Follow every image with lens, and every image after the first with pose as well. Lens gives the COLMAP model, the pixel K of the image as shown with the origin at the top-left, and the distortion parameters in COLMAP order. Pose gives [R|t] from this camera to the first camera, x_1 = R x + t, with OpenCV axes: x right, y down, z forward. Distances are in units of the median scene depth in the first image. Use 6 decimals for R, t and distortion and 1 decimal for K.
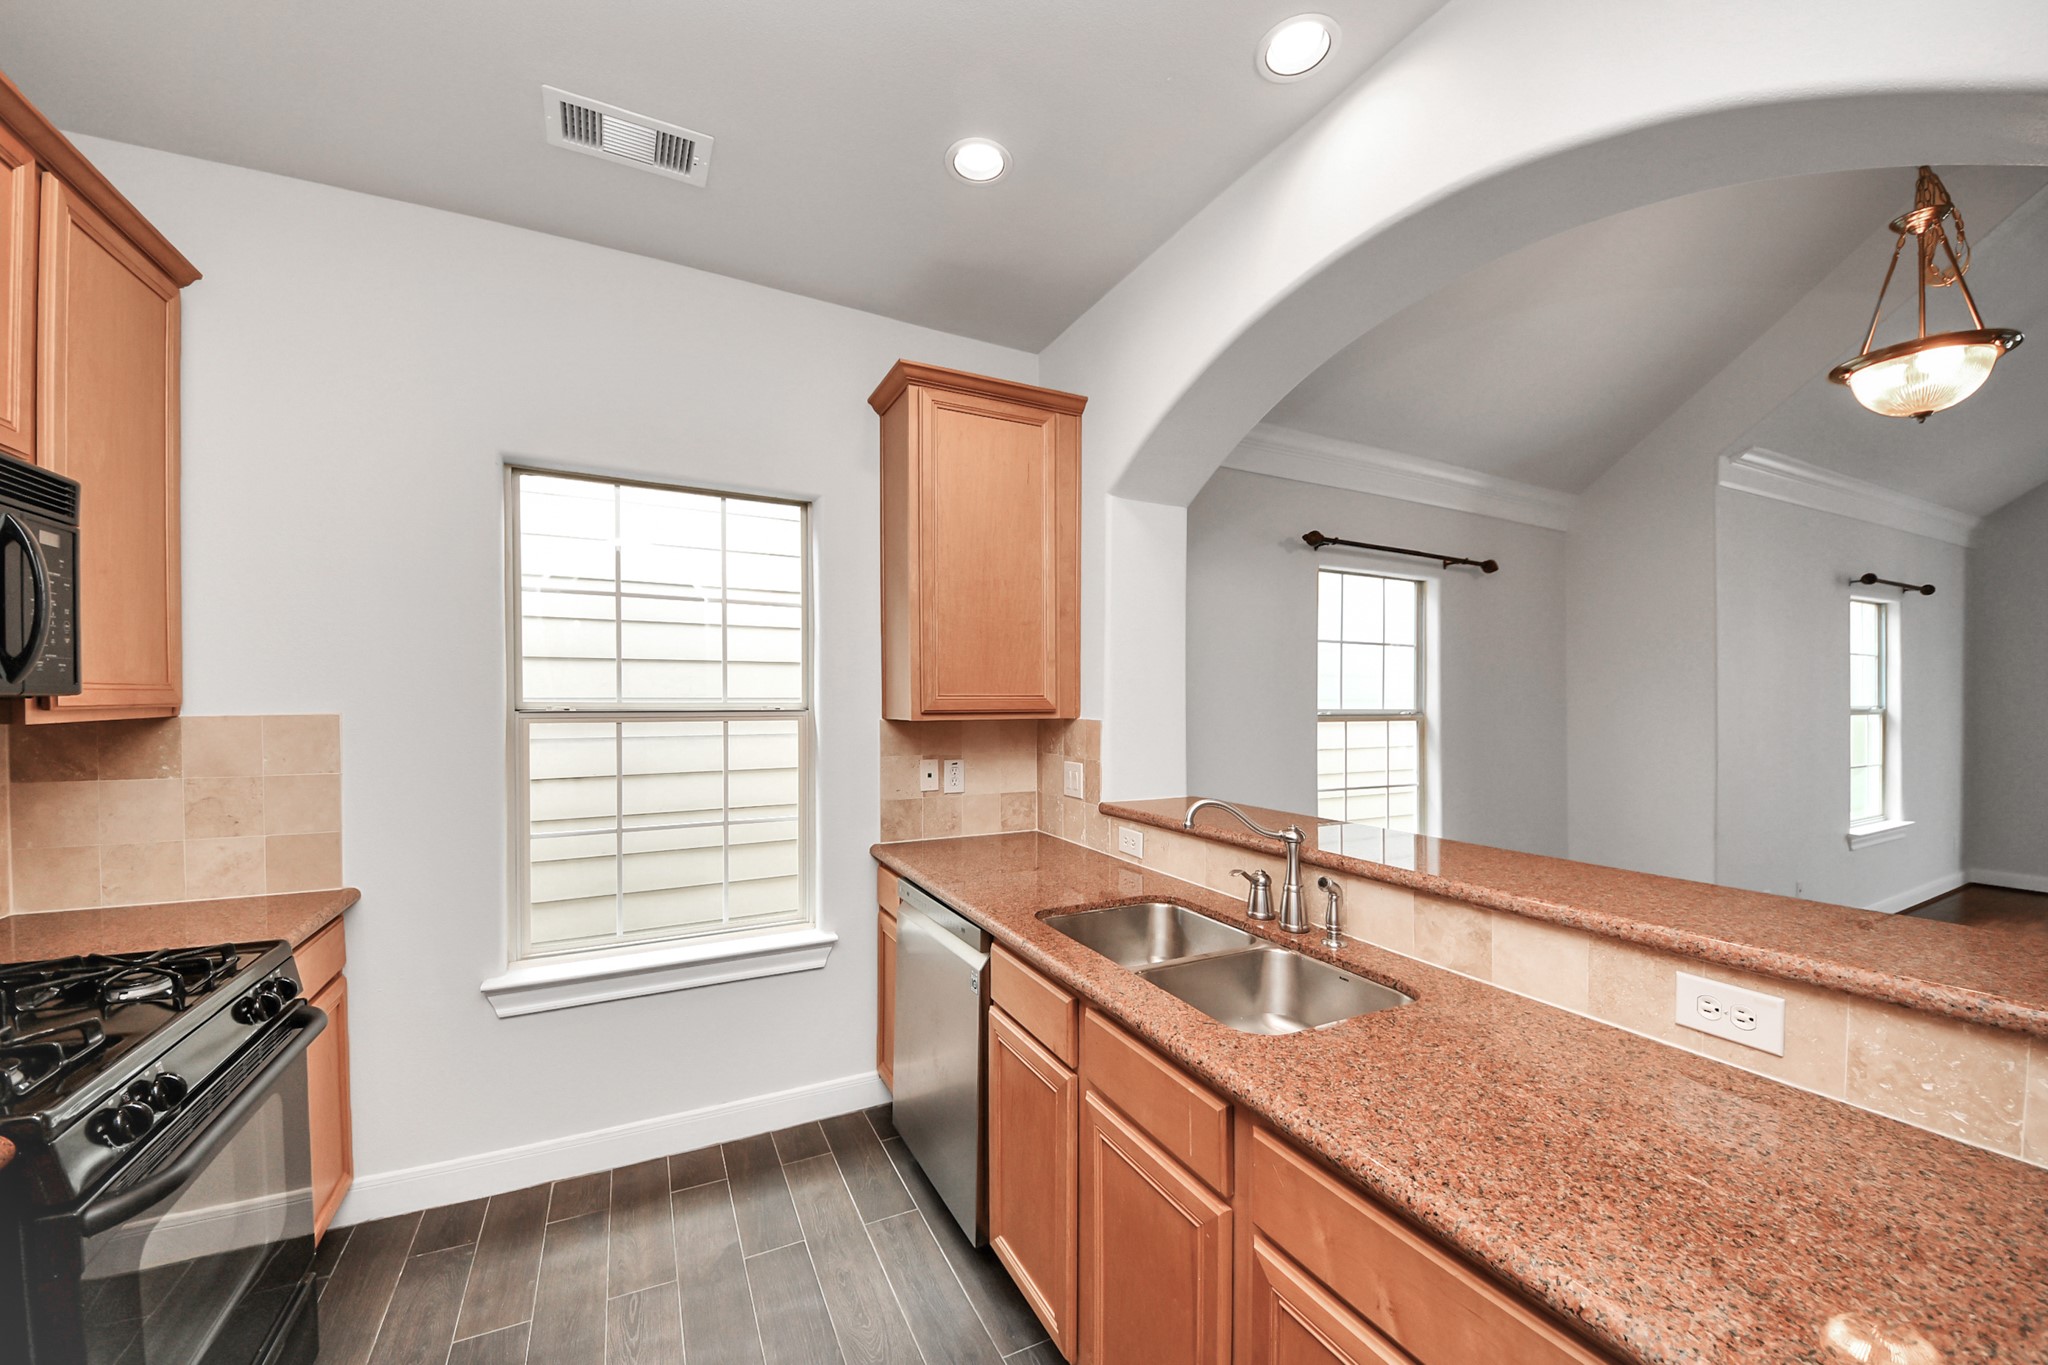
lens RADIAL K [[724.1, 0, 994.0], [0, 724.1, 691.5], [0, 0, 1]] dist [0.024050, -0.017520]
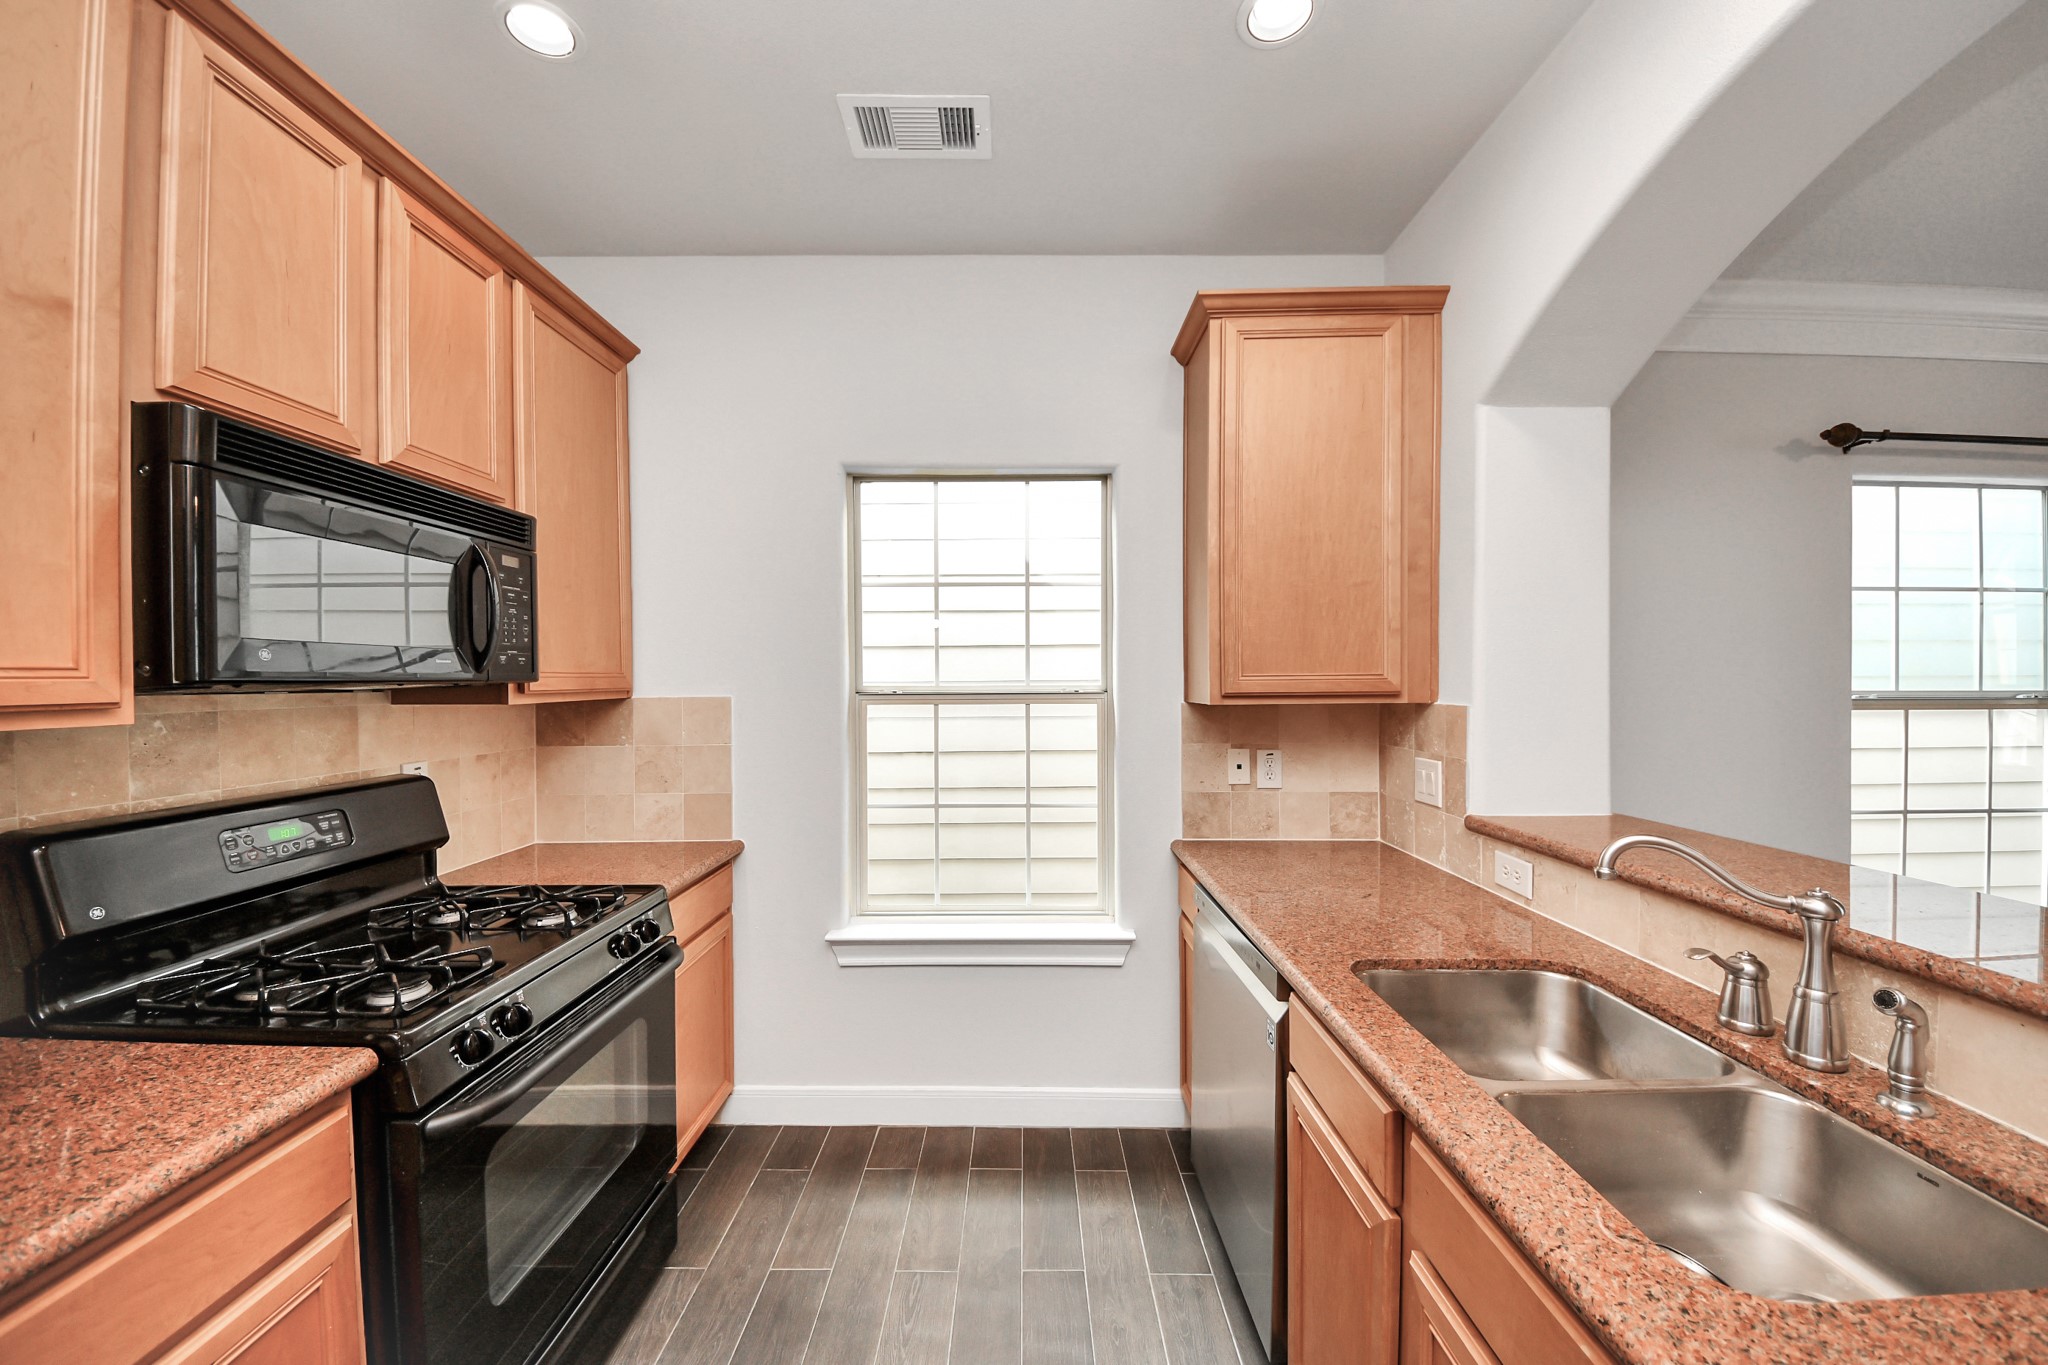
lens RADIAL K [[710.1, 0, 1024.0], [0, 710.1, 685.6], [0, 0, 1]] dist [0.032366, -0.023959]
pose [[0.907276, -0.004189, -0.420515, 0.044248], [0.011987, 0.999802, 0.015901, 0.000765], [0.420365, -0.019467, 0.907146, 0.133561]]
